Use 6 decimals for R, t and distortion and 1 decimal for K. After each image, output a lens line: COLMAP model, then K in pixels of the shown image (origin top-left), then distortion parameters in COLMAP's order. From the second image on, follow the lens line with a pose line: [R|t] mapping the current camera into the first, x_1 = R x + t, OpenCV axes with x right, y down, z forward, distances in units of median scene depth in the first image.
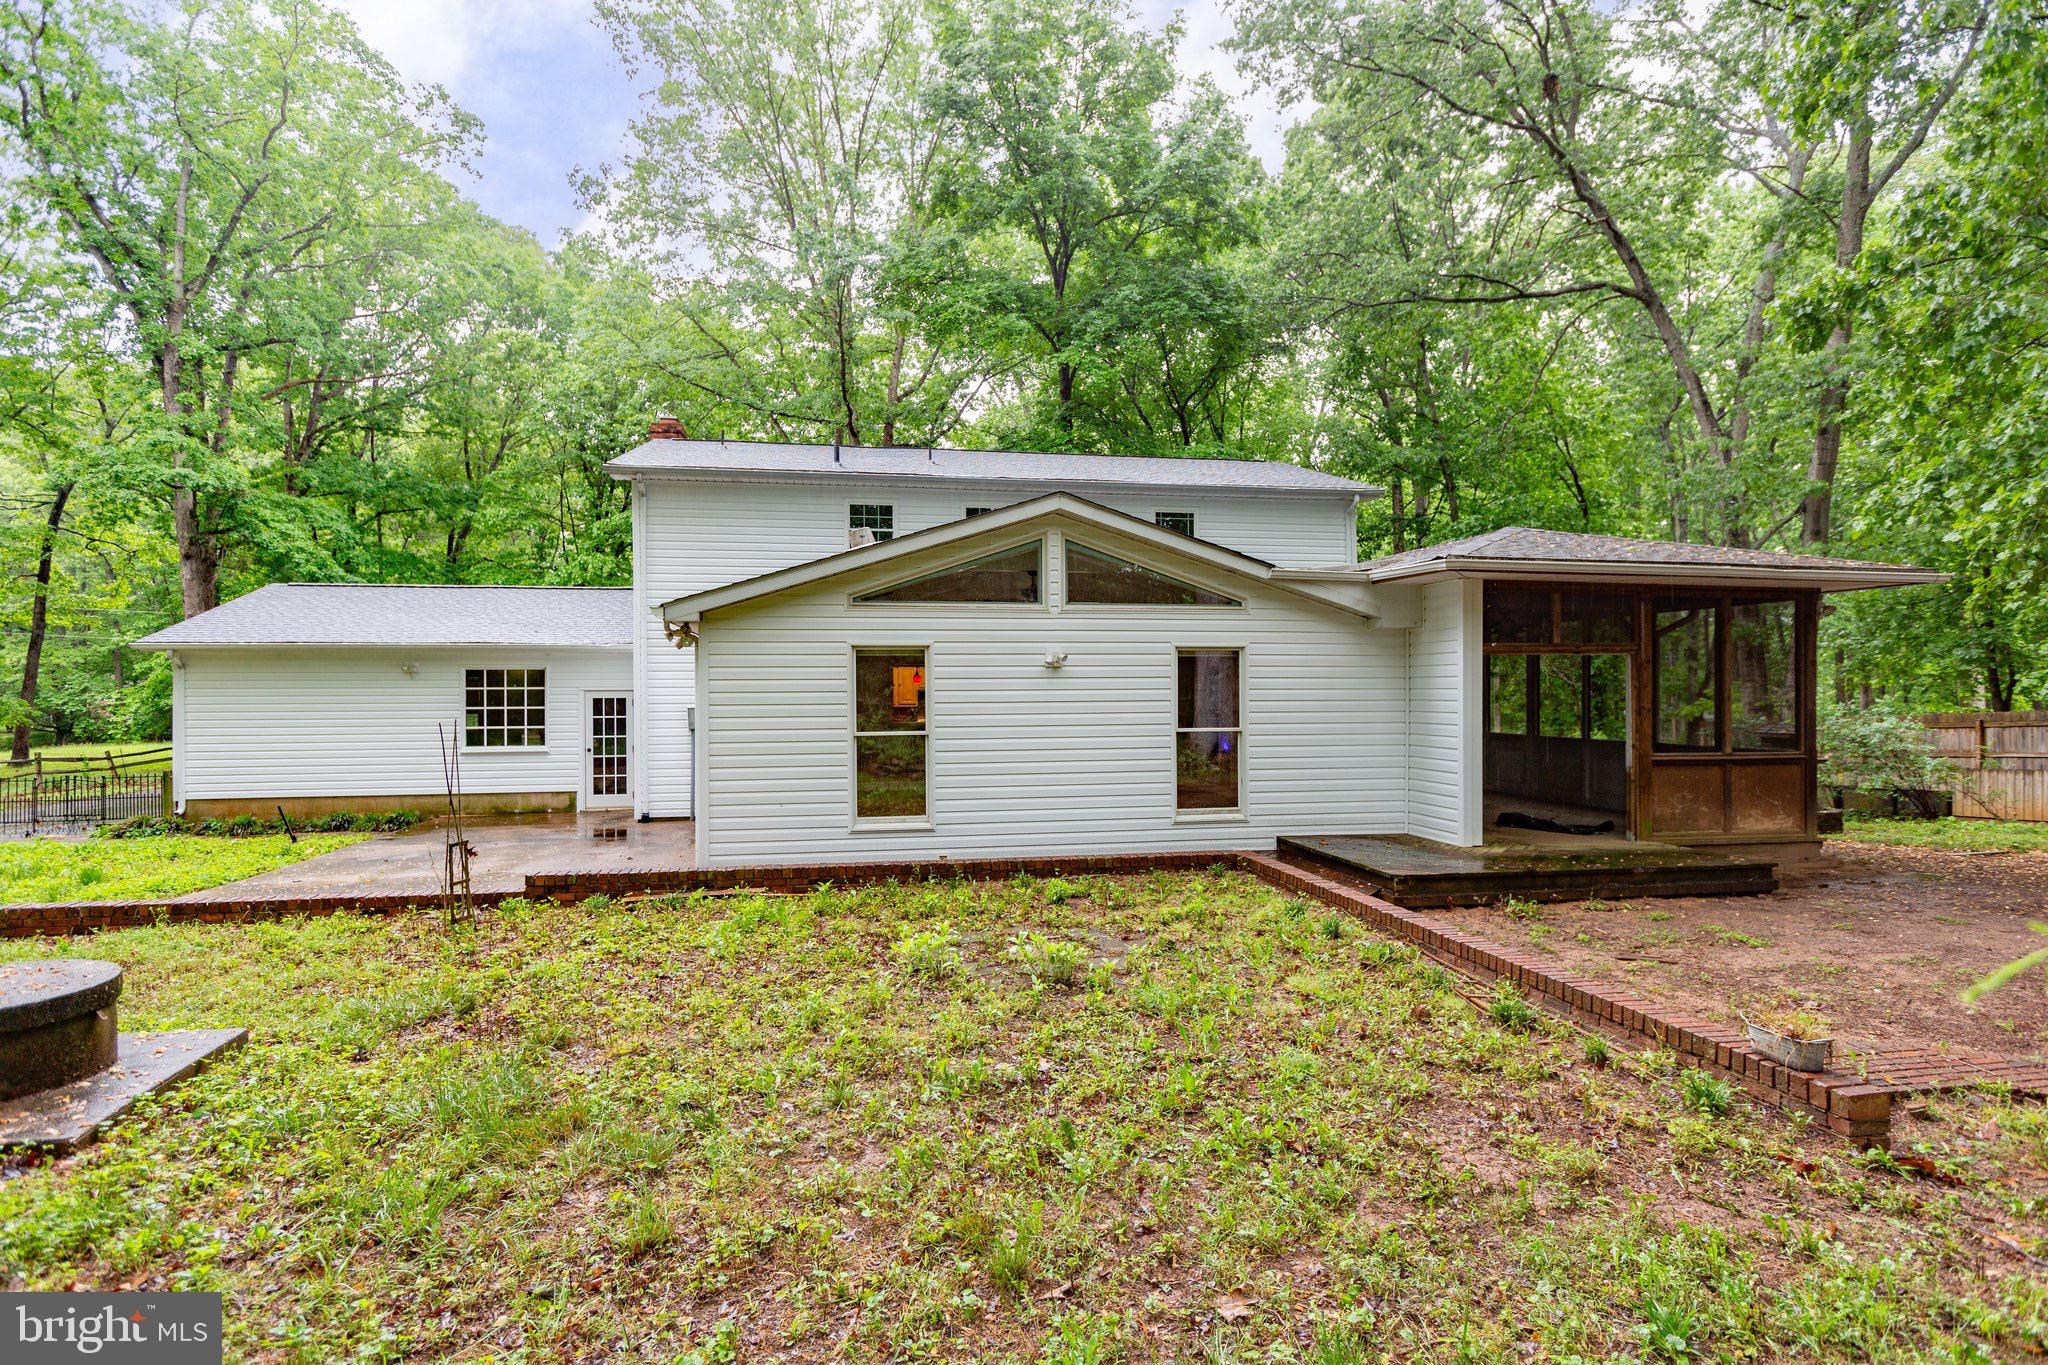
lens RADIAL K [[1003.6, 0, 1024.0], [0, 1003.6, 682.5], [0, 0, 1]] dist [0.013065, -0.000364]
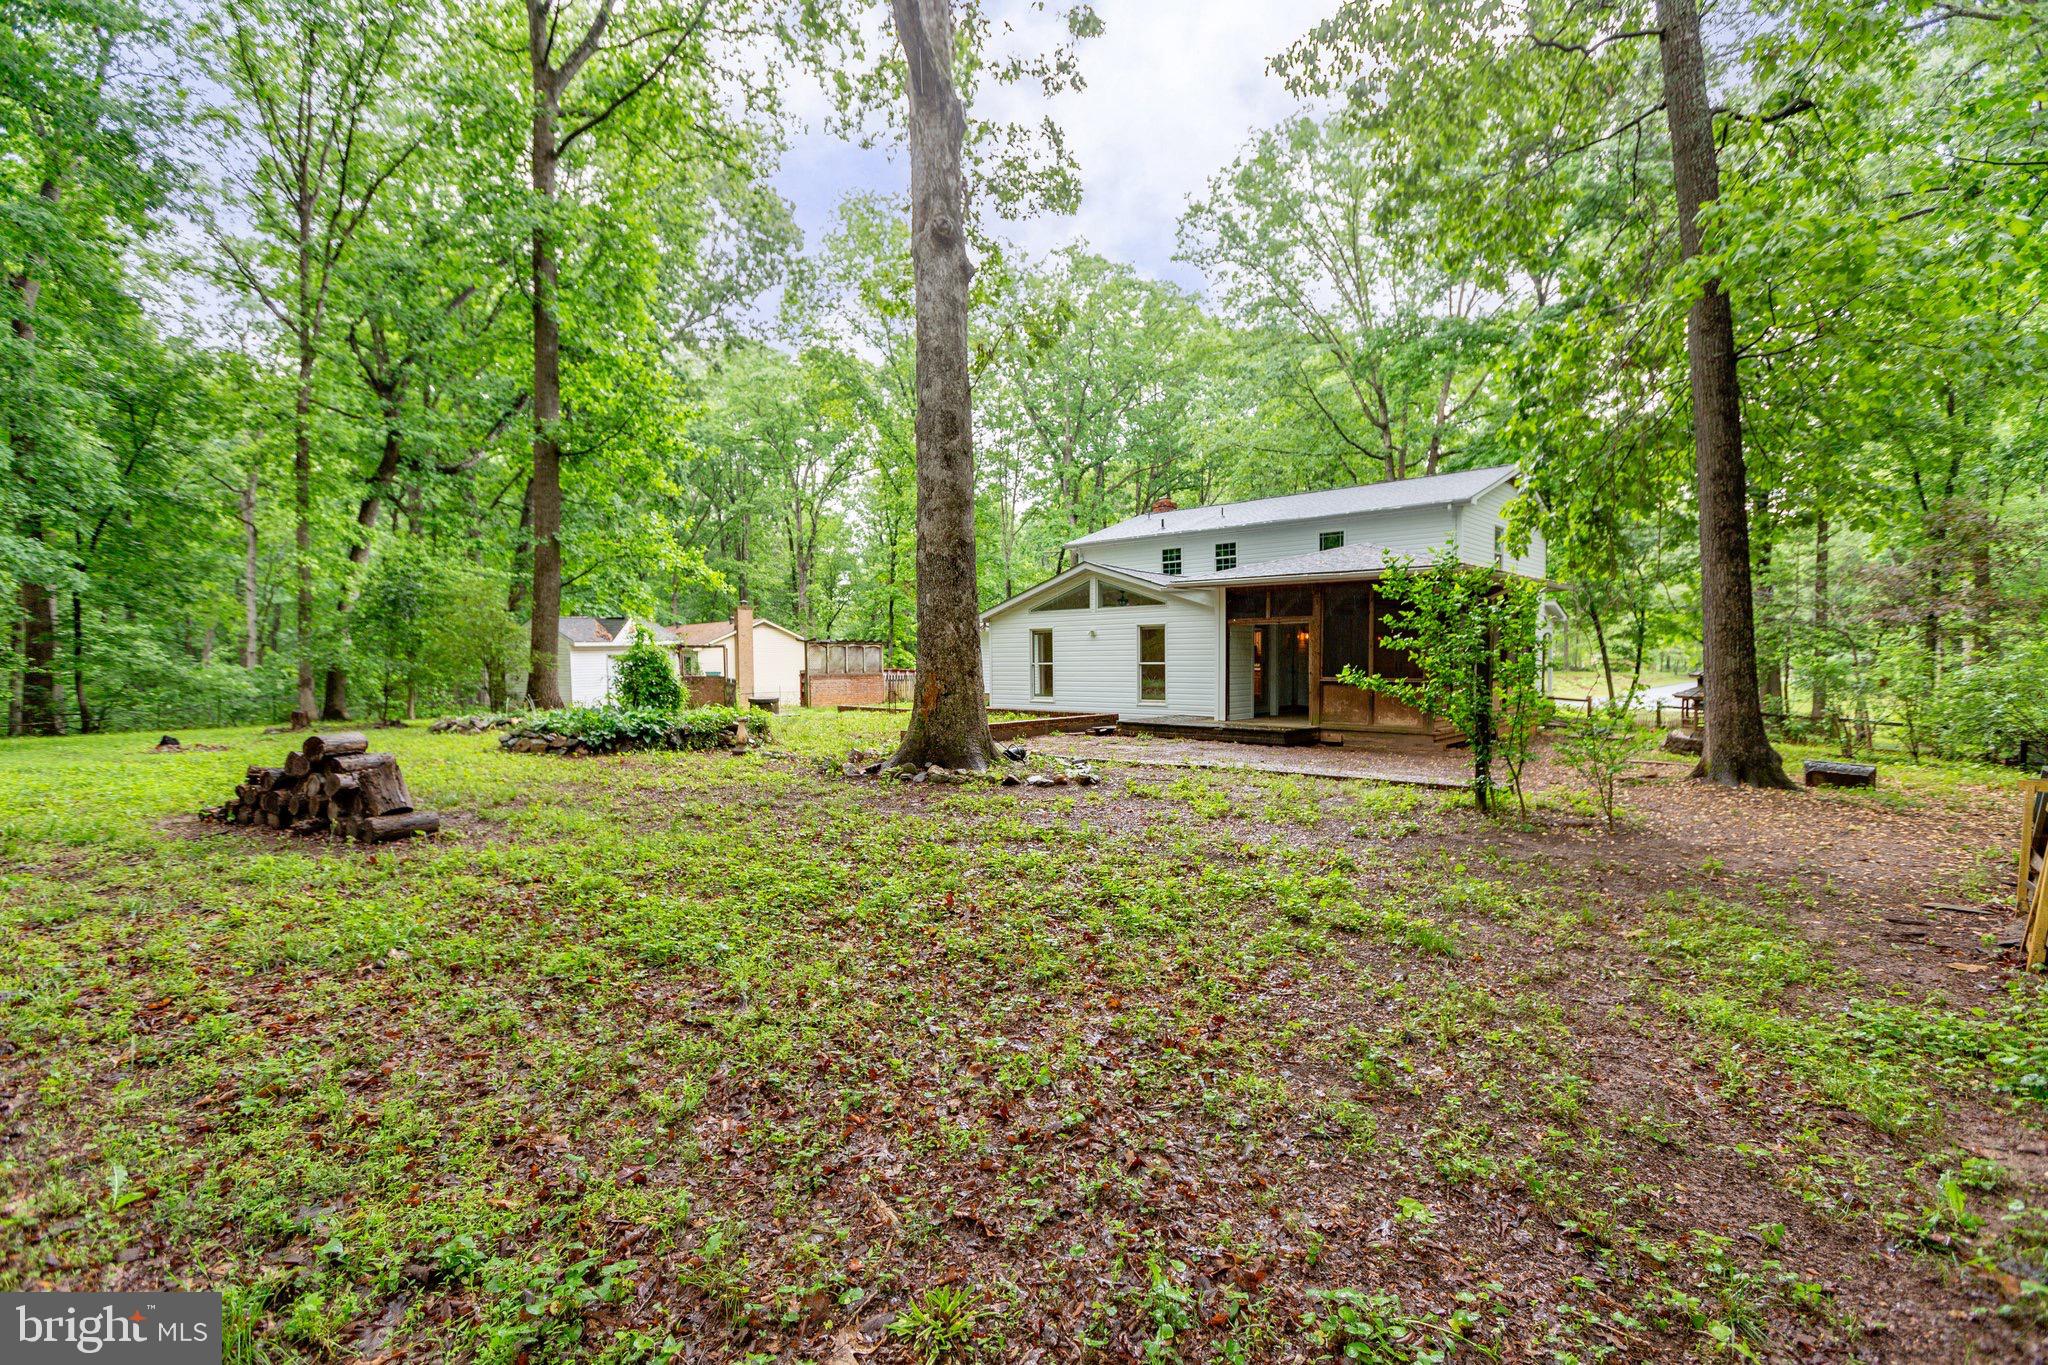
lens RADIAL K [[943.0, 0, 1026.0], [0, 943.0, 655.6], [0, 0, 1]] dist [-0.000973, -0.001128]
pose [[0.621816, -0.002389, -0.783160, 1.088851], [0.016432, 0.999815, 0.009998, 0.005251], [0.782991, -0.019086, 0.621740, -0.339999]]
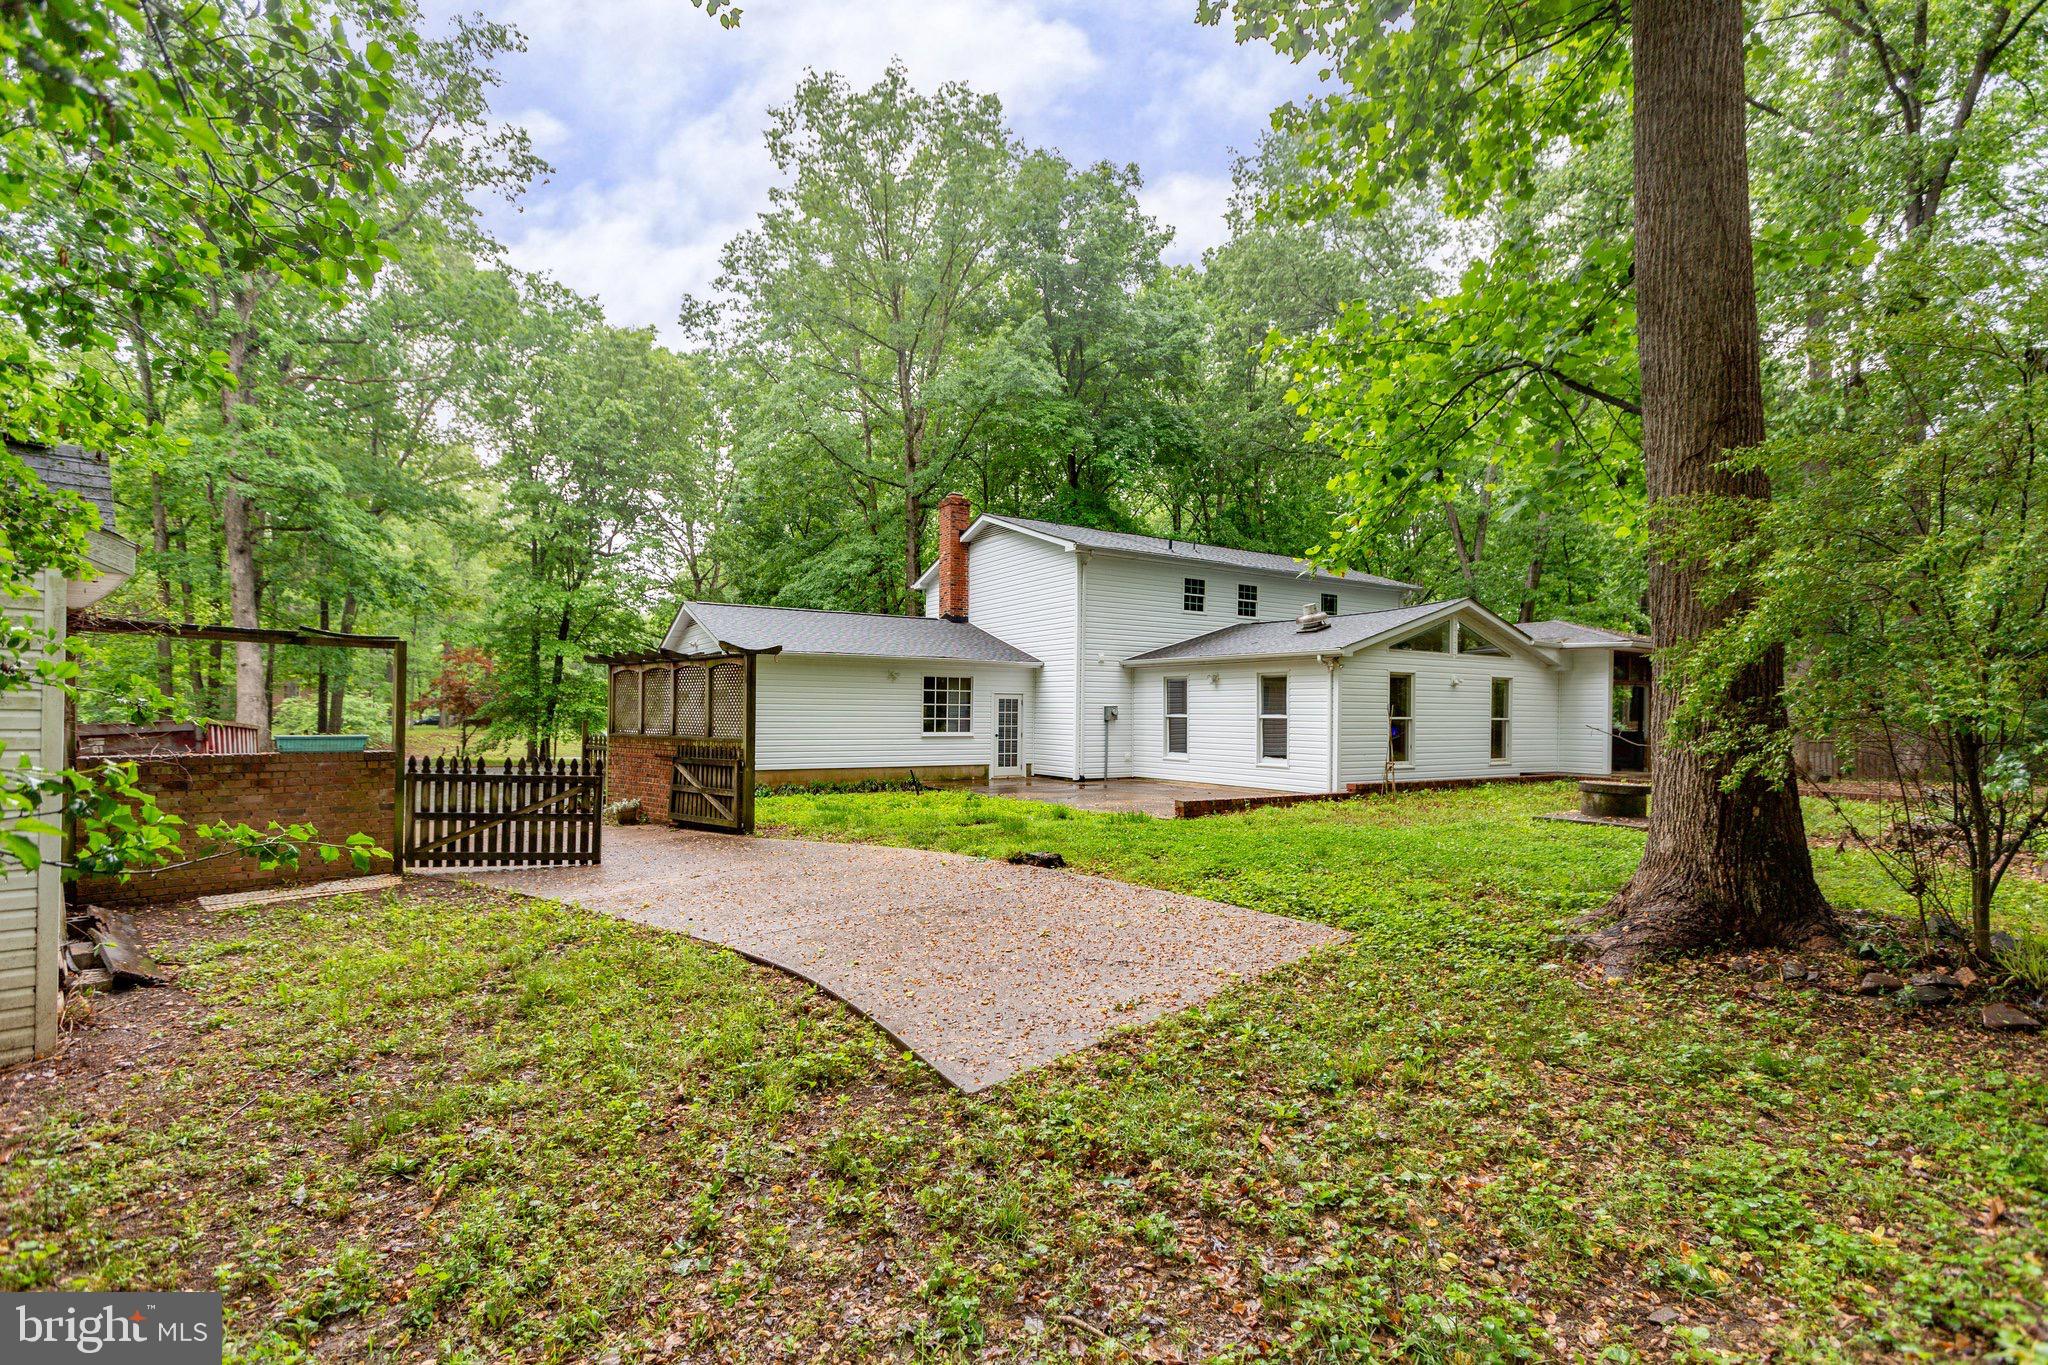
lens RADIAL K [[913.2, 0, 1024.0], [0, 913.2, 682.5], [0, 0, 1]] dist [0.020197, -0.000151]
pose [[0.927676, 0.025318, 0.372526, -0.907507], [-0.017871, 0.999566, -0.023432, 0.022657], [-0.372957, 0.015080, 0.927726, -0.220664]]
